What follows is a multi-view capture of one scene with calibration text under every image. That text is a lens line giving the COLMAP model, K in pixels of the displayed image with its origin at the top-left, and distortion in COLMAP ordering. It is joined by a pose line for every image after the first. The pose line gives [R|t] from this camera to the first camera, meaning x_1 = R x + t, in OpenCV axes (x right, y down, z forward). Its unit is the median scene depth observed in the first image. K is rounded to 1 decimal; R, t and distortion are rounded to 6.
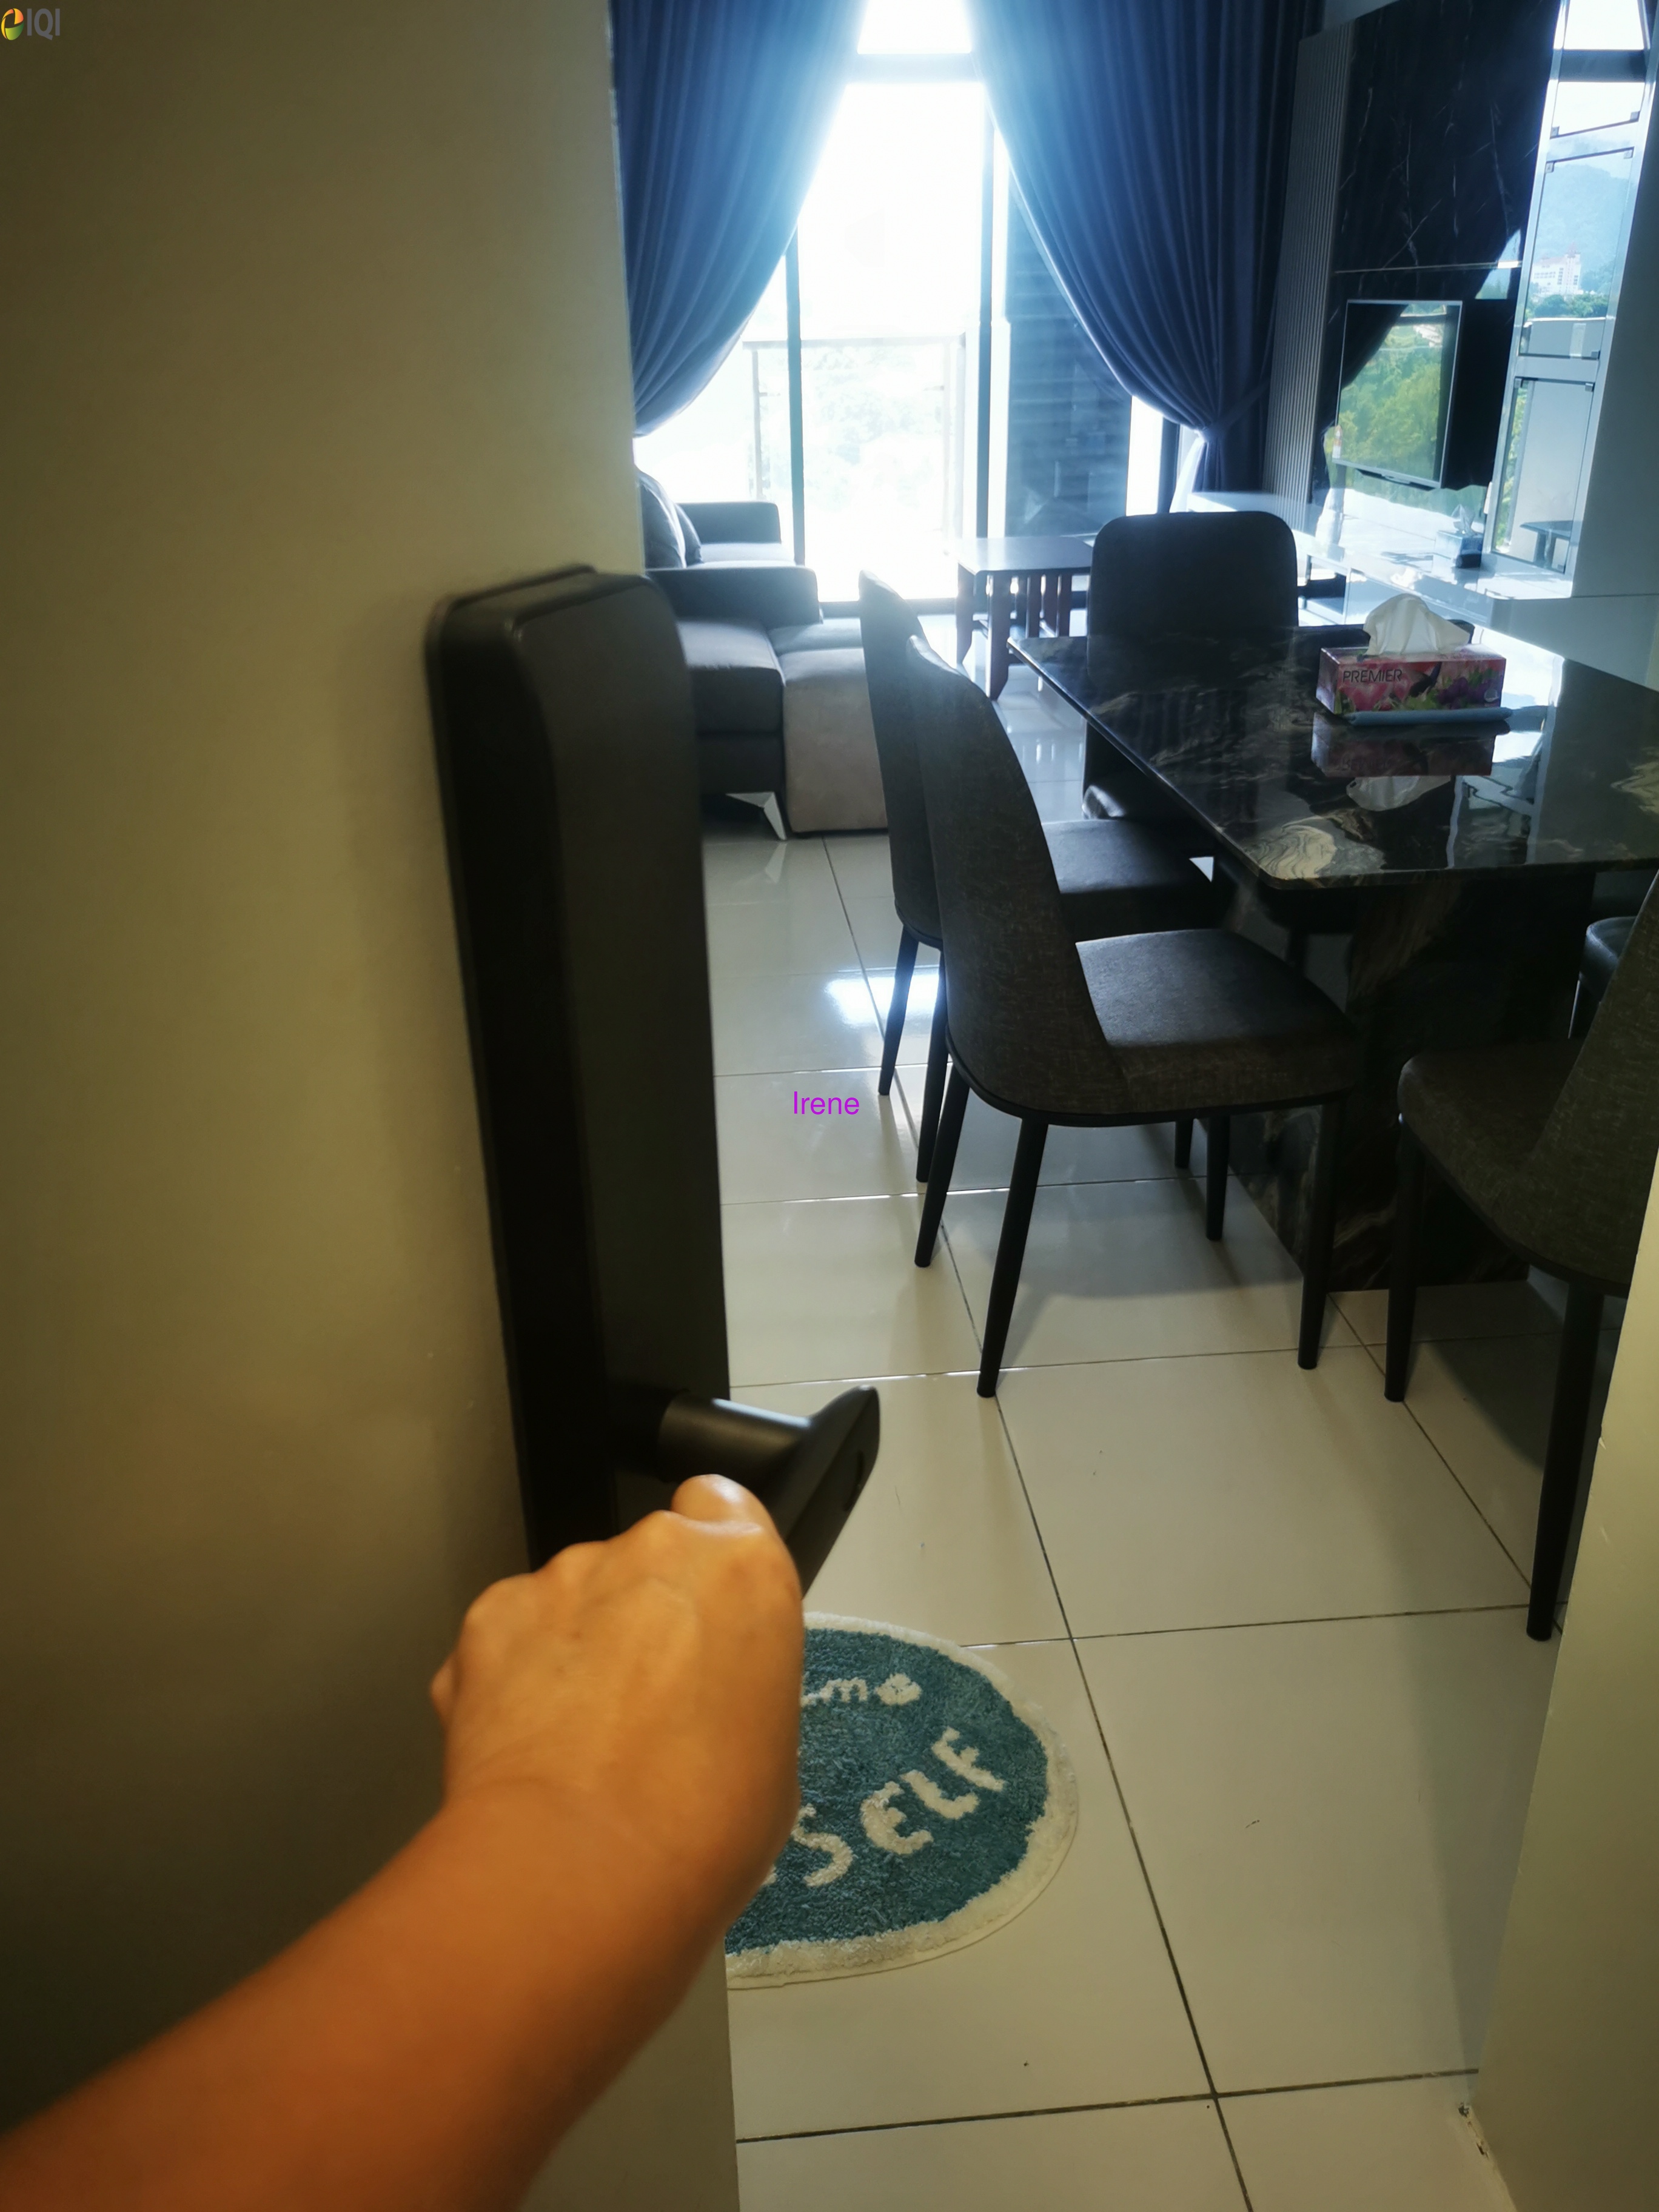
lens RADIAL K [[1723.9, 0, 829.5], [0, 1723.9, 1106.0], [0, 0, 1]] dist [-0.006033, -0.003603]
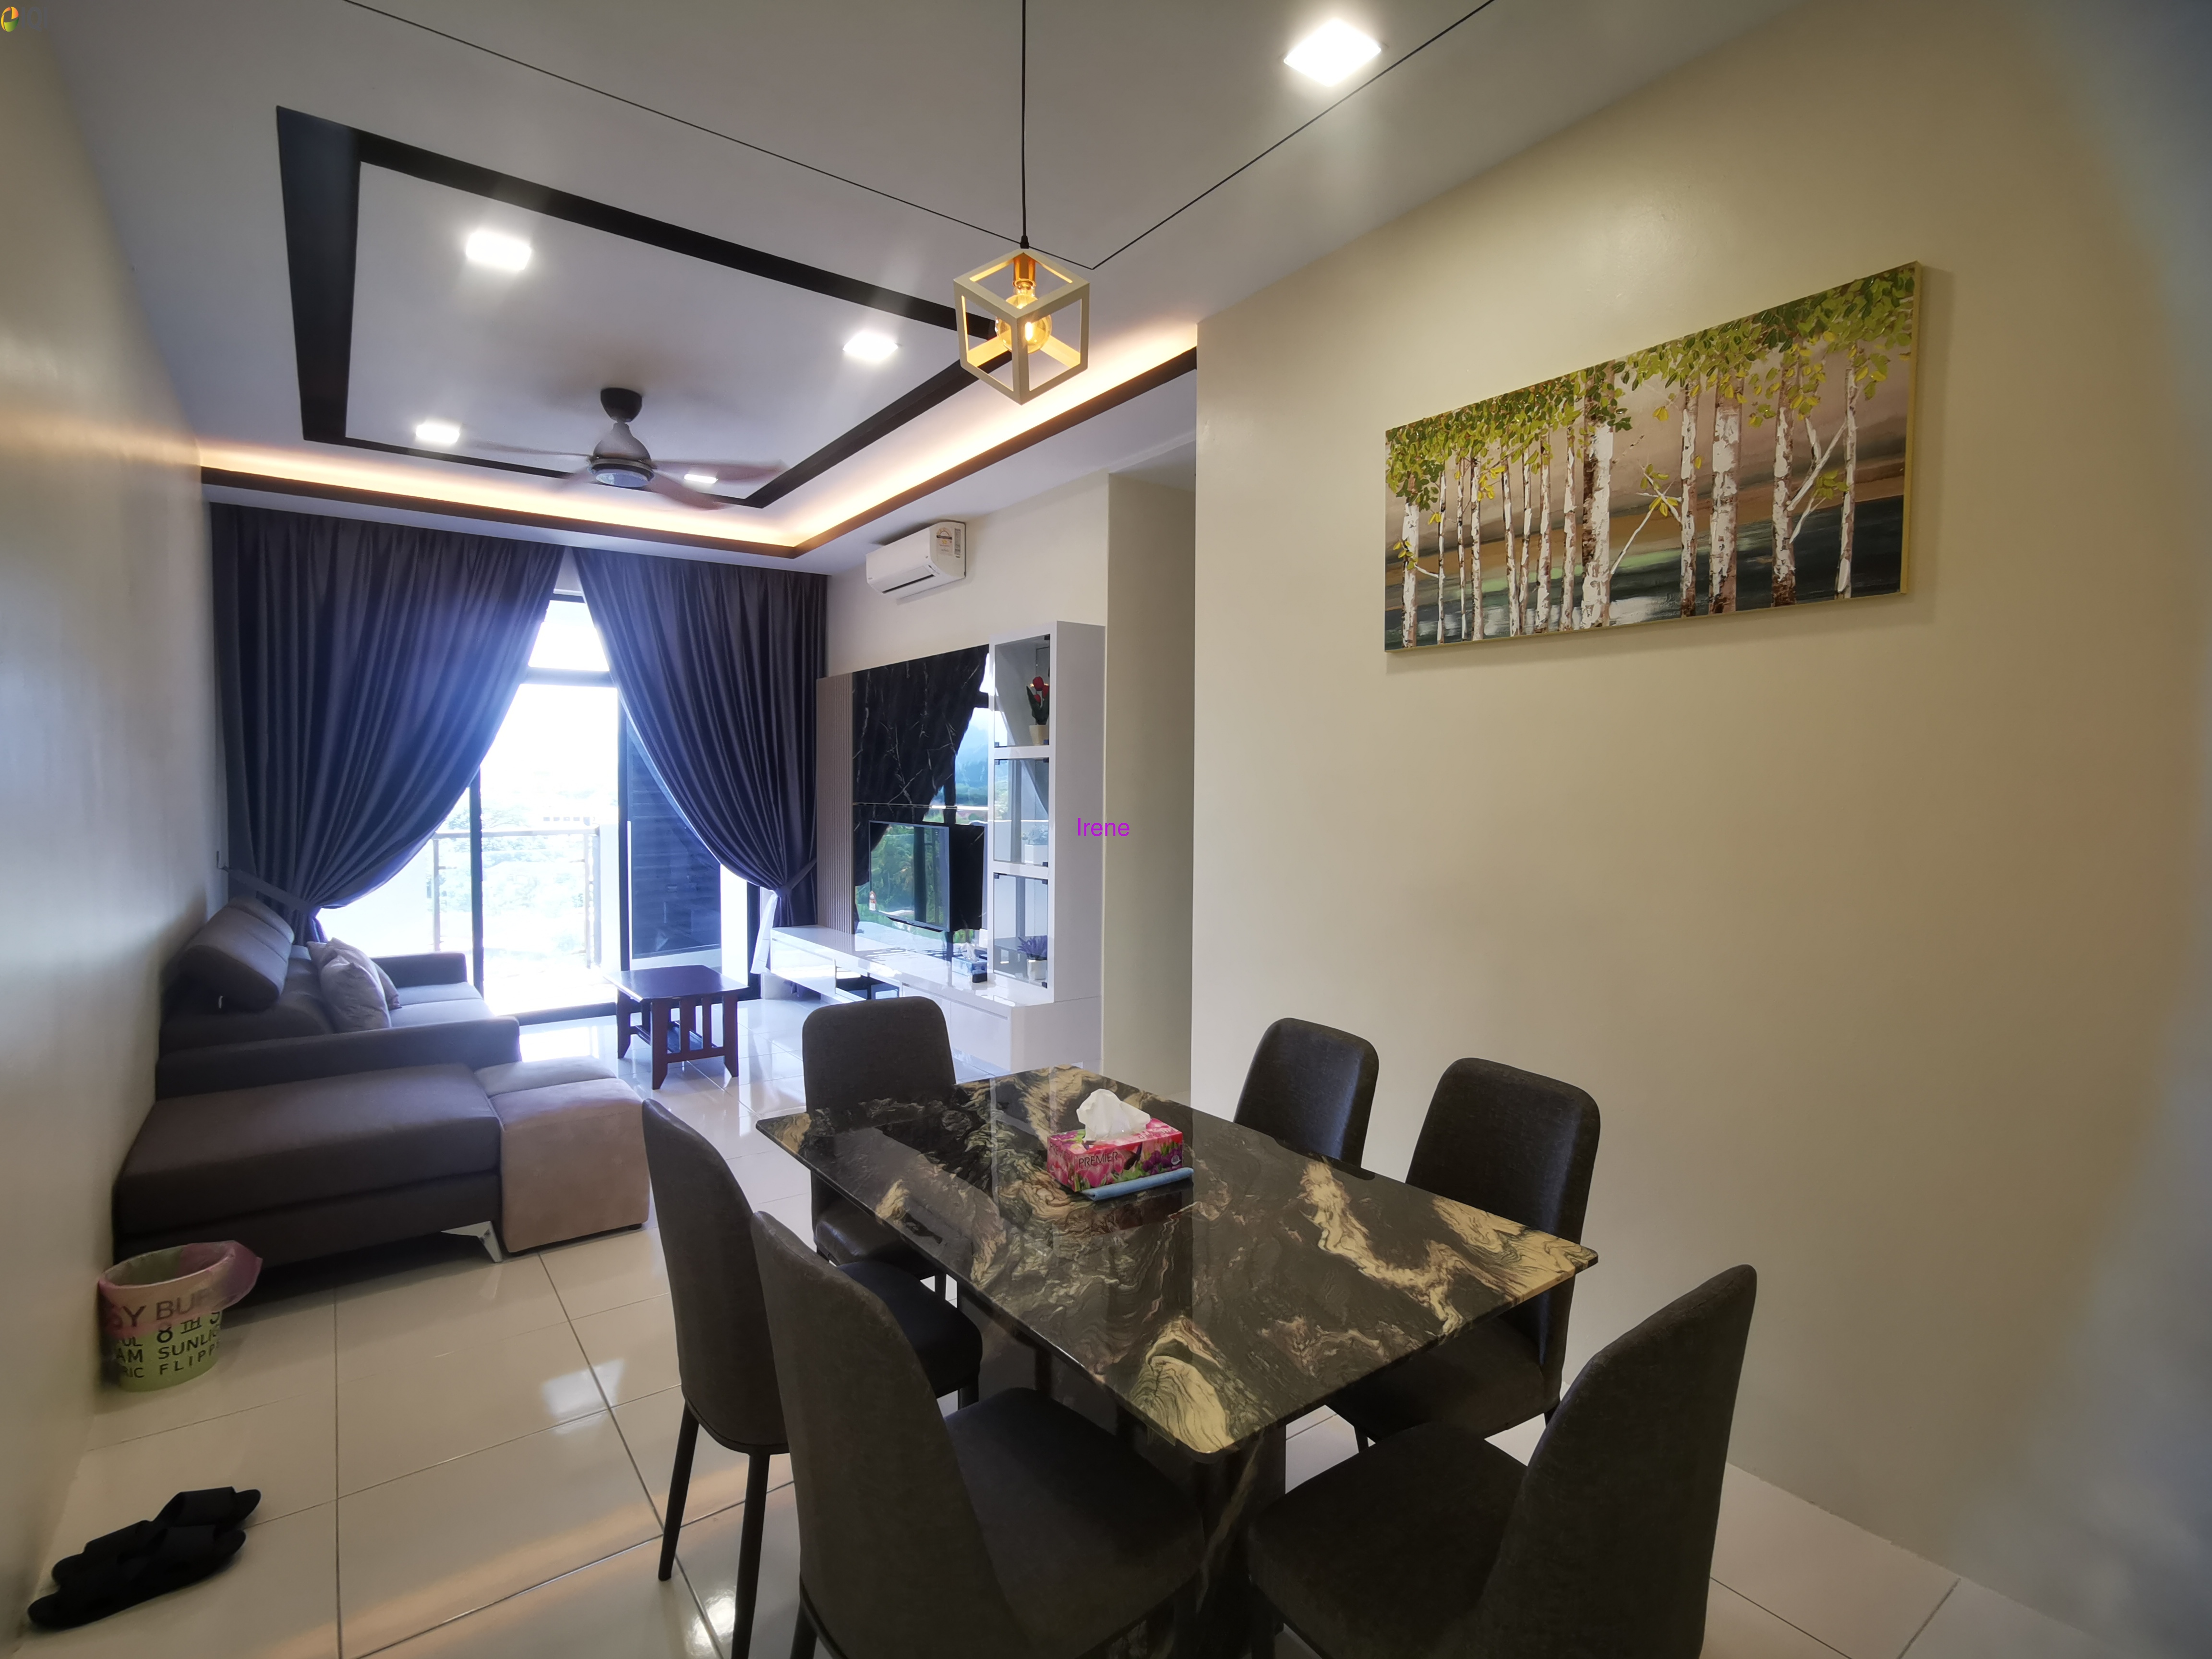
lens RADIAL K [[1060.6, 0, 1106.0], [0, 1060.6, 829.5], [0, 0, 1]] dist [-0.003889, -0.000378]
pose [[0.855658, 0.002142, 0.517538, -0.046032], [0.201778, 0.919478, -0.337409, -0.097379], [-0.476588, 0.393135, 0.786327, 0.123950]]
